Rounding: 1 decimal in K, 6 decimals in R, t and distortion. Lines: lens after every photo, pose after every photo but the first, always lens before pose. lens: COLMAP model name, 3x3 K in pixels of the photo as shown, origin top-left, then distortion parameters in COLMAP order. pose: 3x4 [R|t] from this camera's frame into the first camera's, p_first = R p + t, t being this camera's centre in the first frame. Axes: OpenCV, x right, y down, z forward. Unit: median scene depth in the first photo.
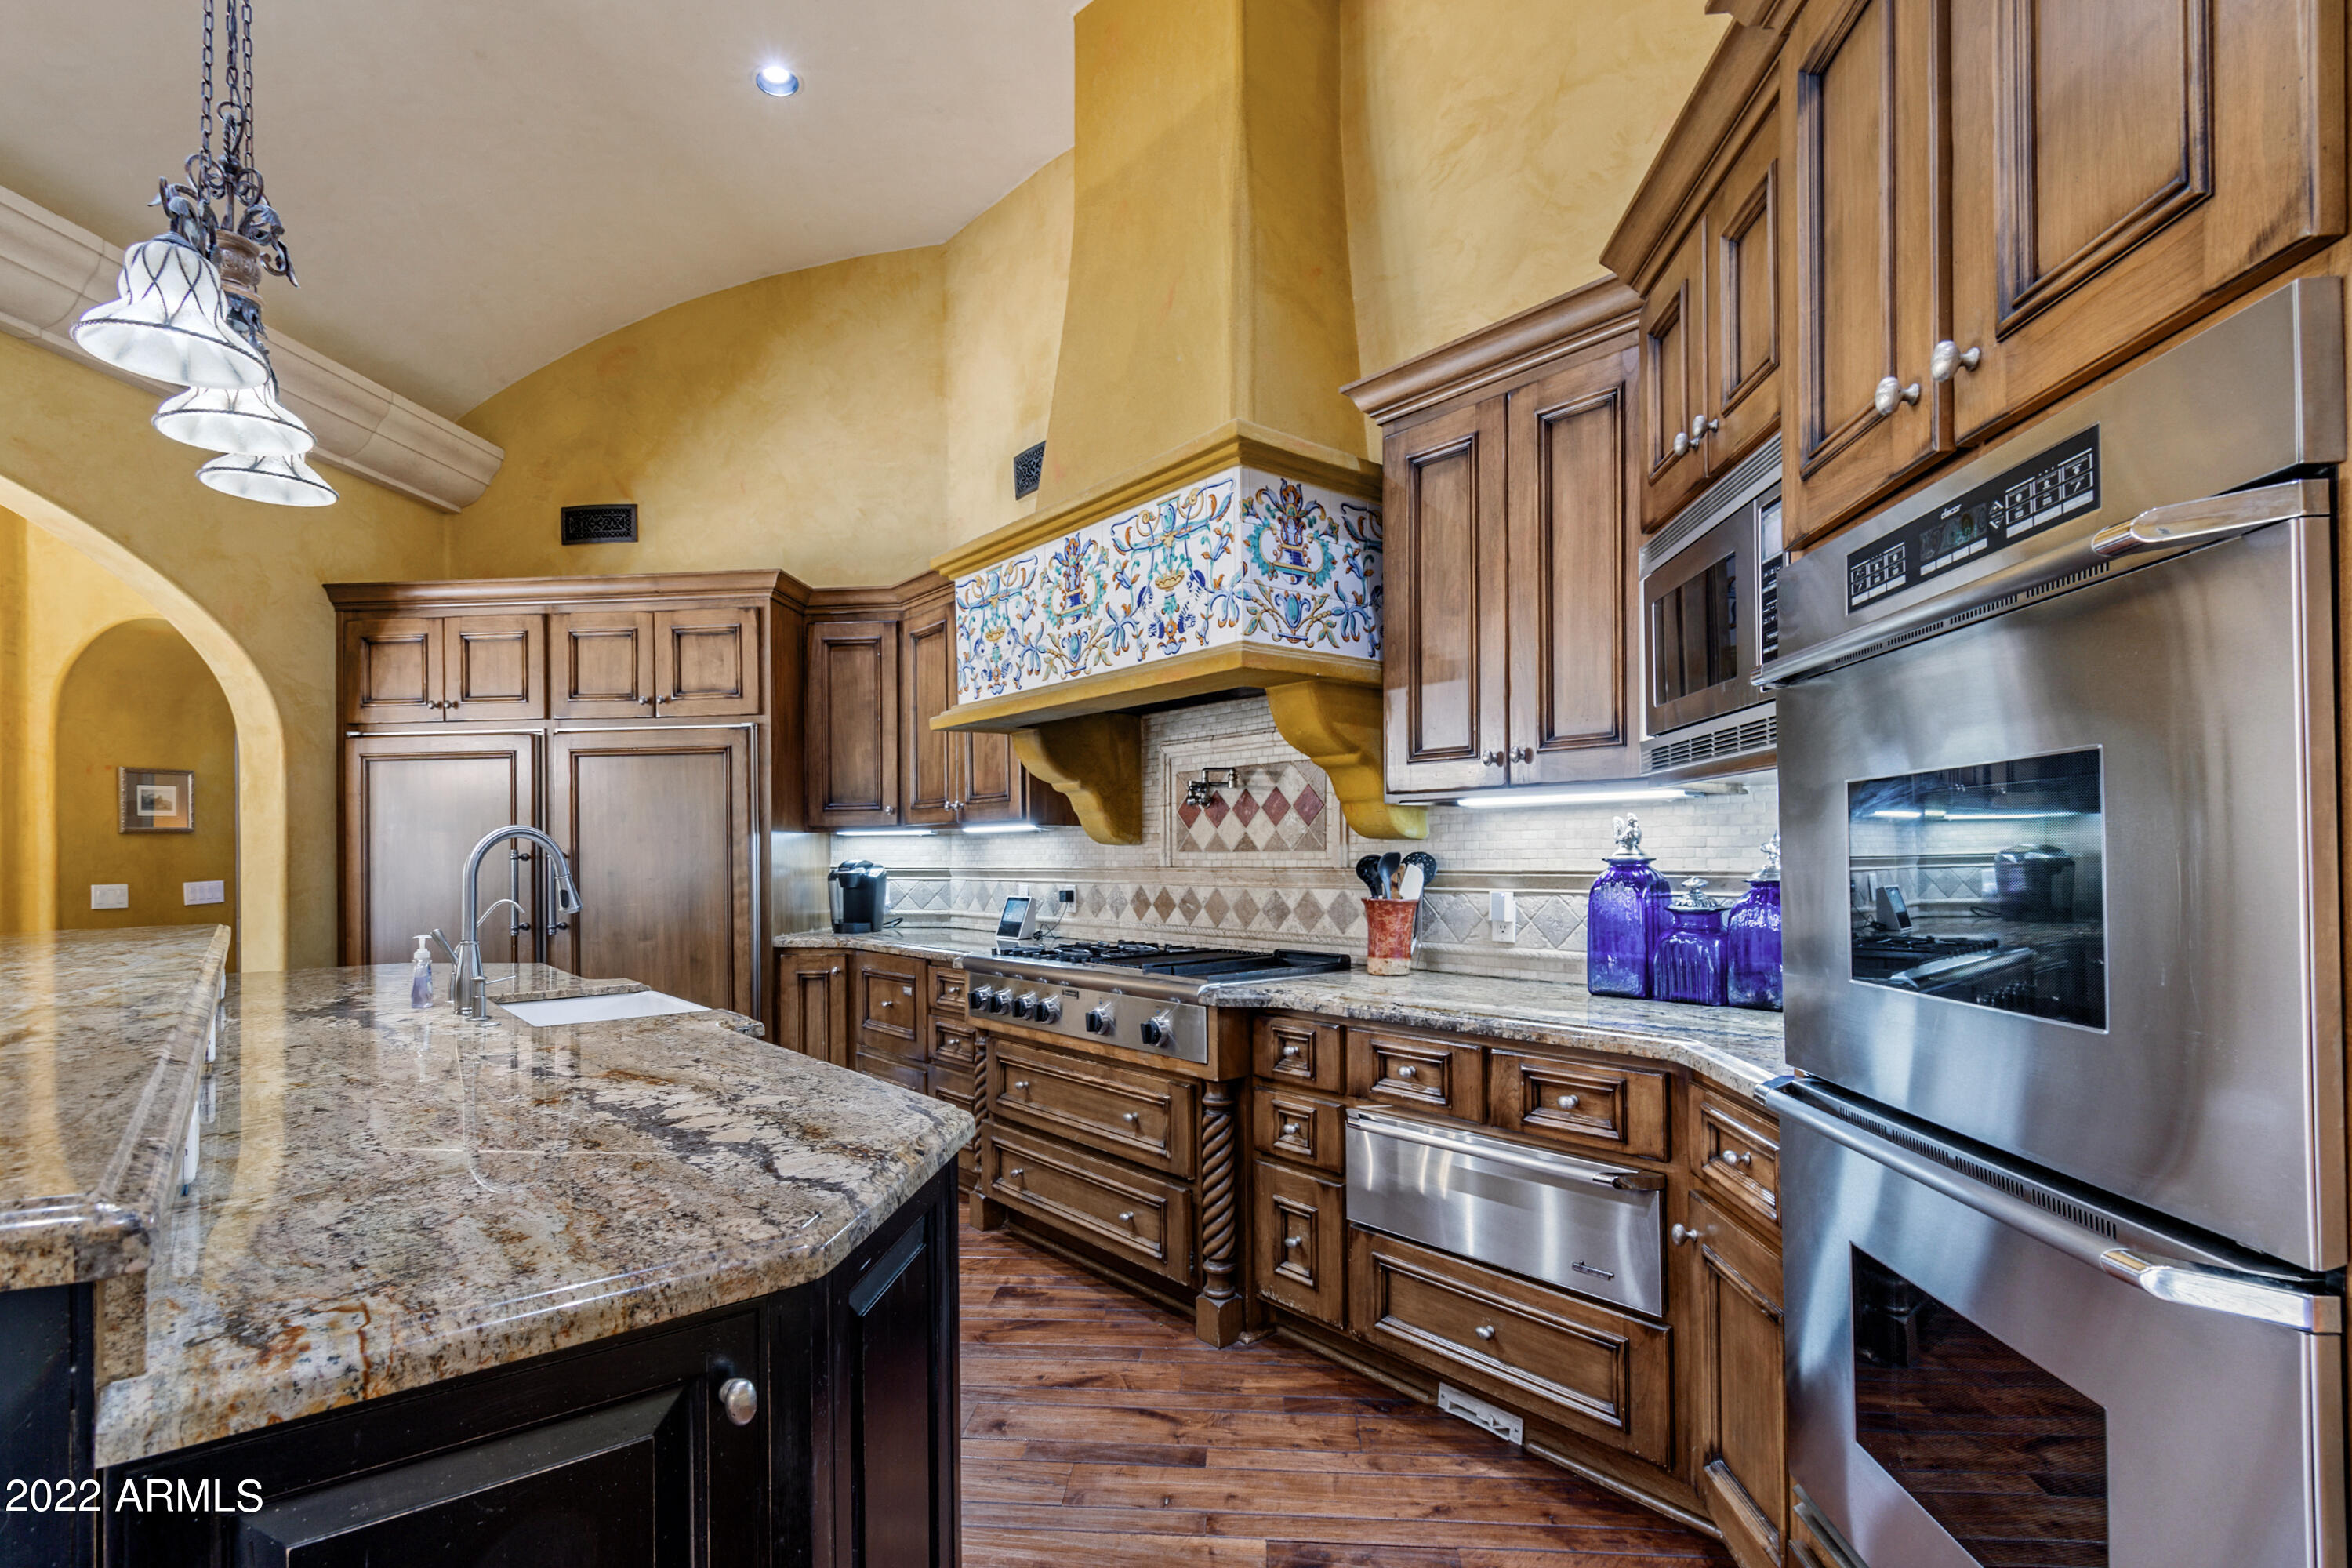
lens RADIAL K [[1100.3, 0, 1178.3], [0, 1100.3, 835.6], [0, 0, 1]] dist [0.003619, 0.000281]
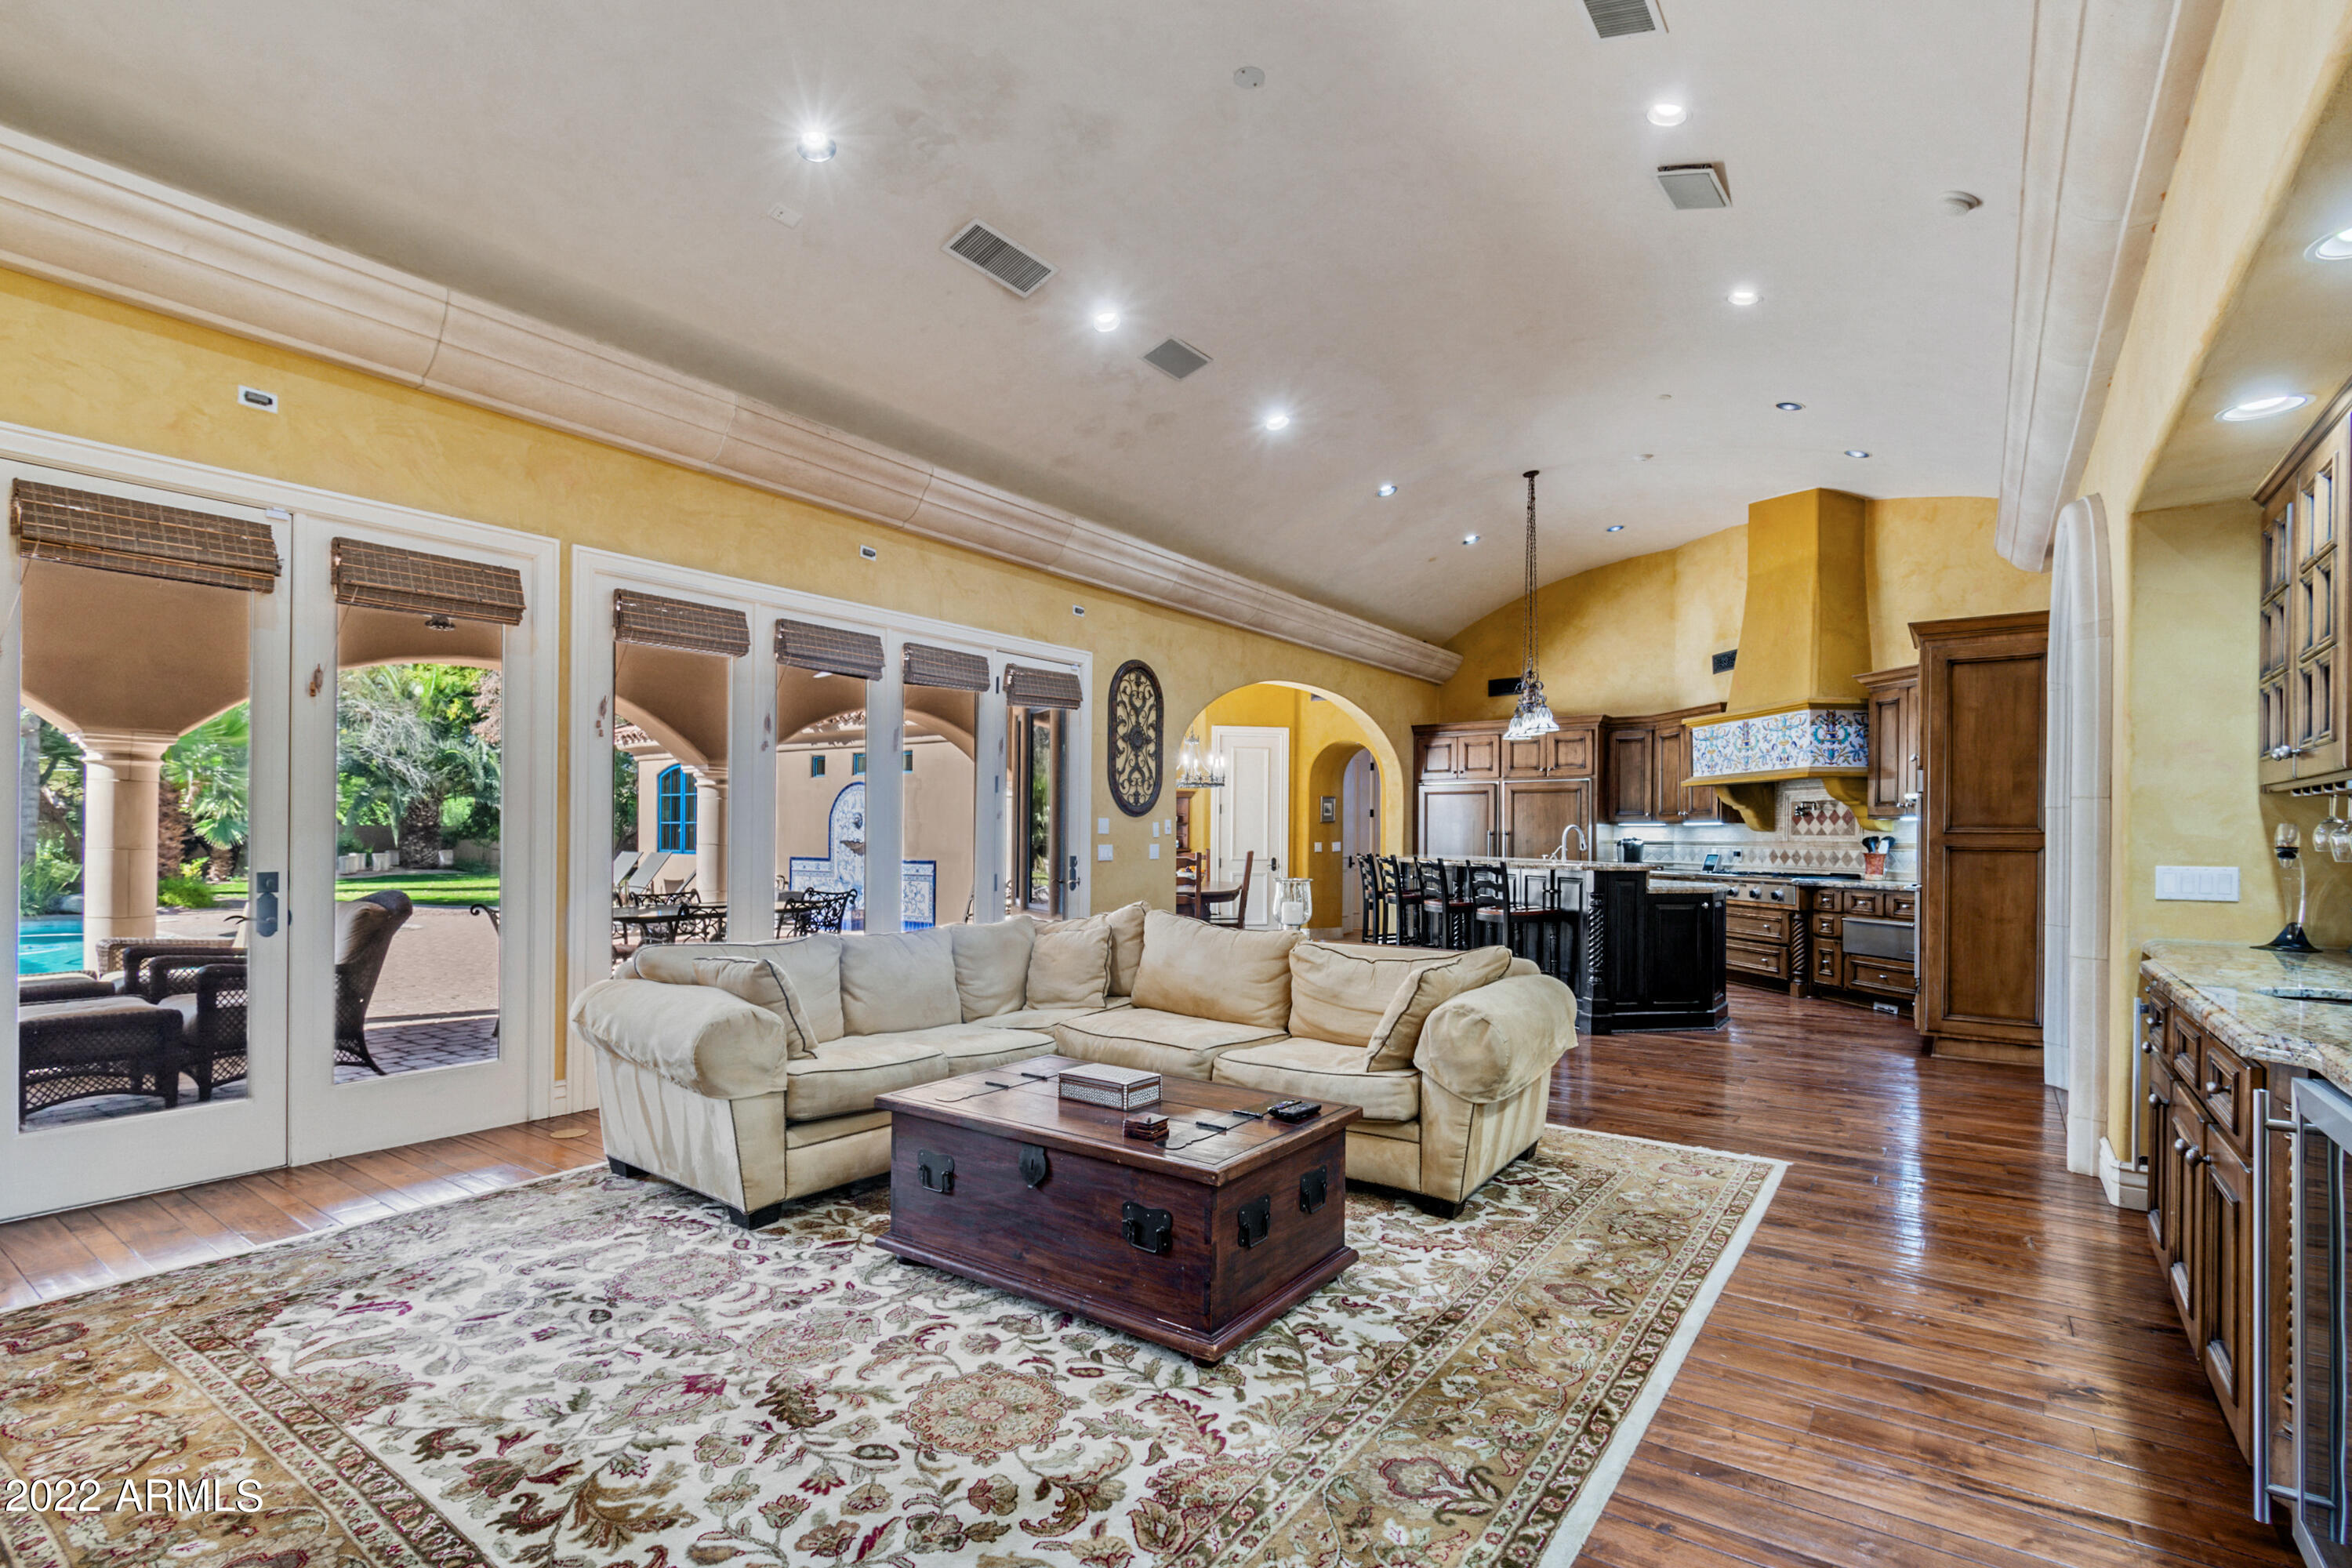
lens RADIAL K [[1100.3, 0, 1178.3], [0, 1100.3, 835.6], [0, 0, 1]] dist [0.003619, 0.000281]
pose [[0.856052, 0.013635, -0.516710, 0.111433], [-0.004085, 0.999799, 0.019616, -0.029471], [0.516874, -0.014682, 0.855936, -2.008548]]
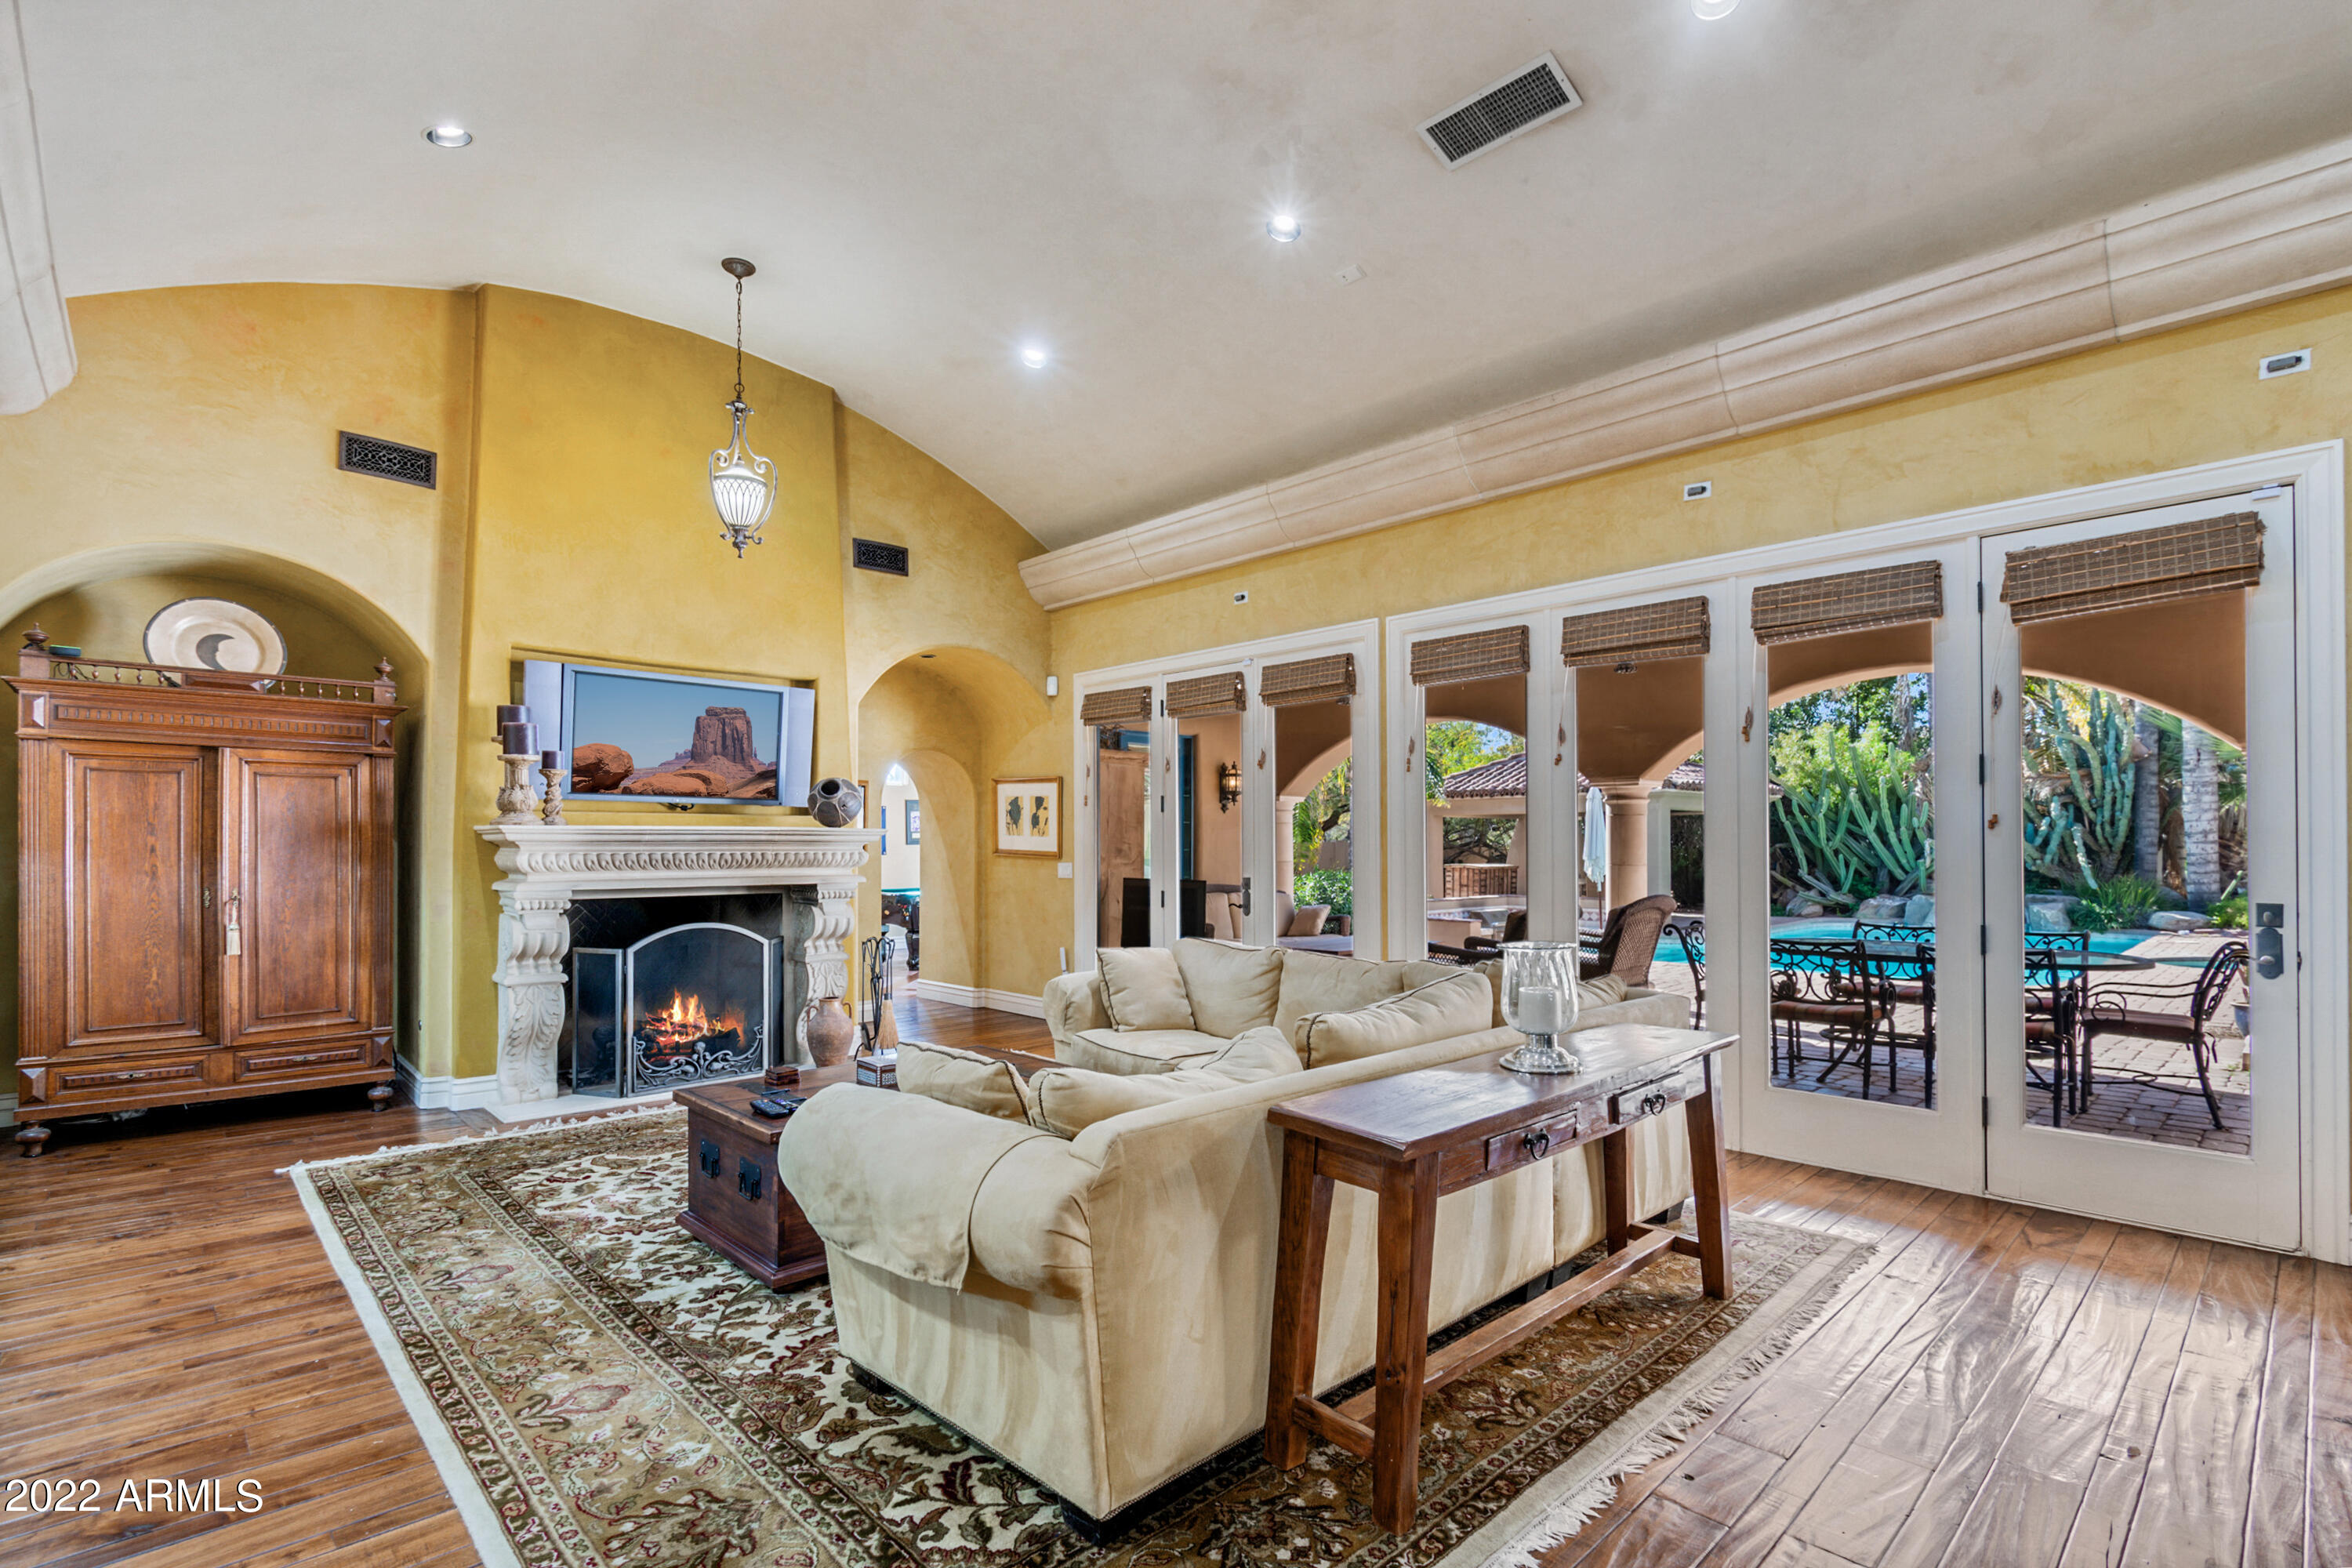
lens RADIAL K [[1106.1, 0, 1174.6], [0, 1106.1, 843.7], [0, 0, 1]] dist [-0.002950, -0.000301]
pose [[-0.669167, 0.006459, -0.743084, 0.220538], [0.018182, 0.999805, -0.007683, -0.010617], [0.742889, -0.018652, -0.669154, -0.311638]]
